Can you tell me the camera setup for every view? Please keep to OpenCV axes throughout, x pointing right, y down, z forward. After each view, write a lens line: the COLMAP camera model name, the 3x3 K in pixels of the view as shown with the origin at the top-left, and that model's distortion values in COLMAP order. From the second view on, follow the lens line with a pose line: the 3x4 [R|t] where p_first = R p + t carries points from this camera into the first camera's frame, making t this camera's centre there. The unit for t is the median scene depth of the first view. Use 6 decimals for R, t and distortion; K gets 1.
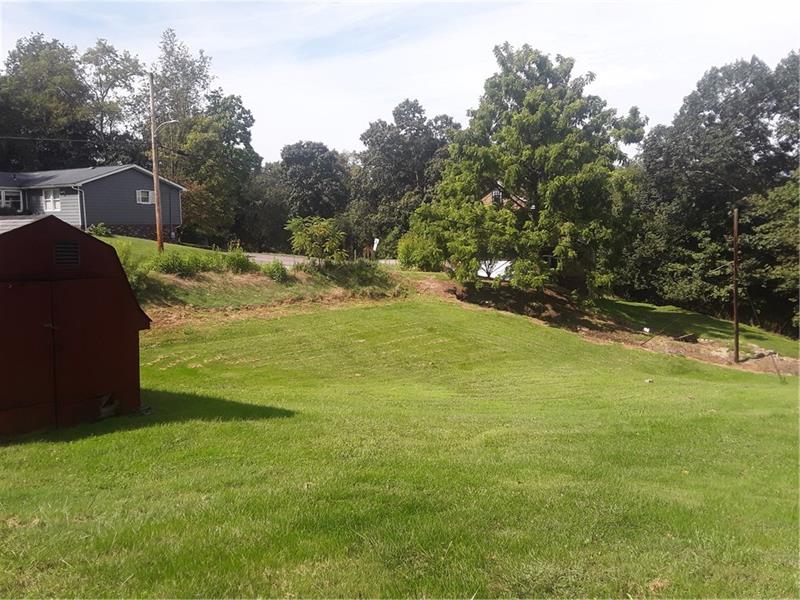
lens RADIAL K [[634.0, 0, 400.6], [0, 634.0, 293.3], [0, 0, 1]] dist [0.085195, -0.142518]
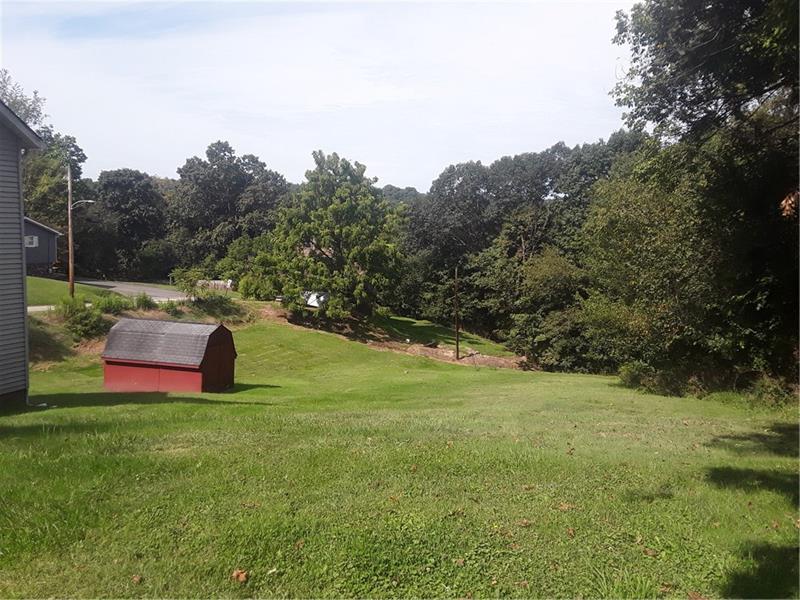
lens RADIAL K [[634.0, 0, 400.6], [0, 634.0, 293.3], [0, 0, 1]] dist [0.085195, -0.142518]
pose [[0.940972, 0.004648, 0.338451, -0.156858], [-0.004277, 0.999989, -0.001841, -0.054017], [-0.338456, 0.000284, 0.940982, -0.449020]]
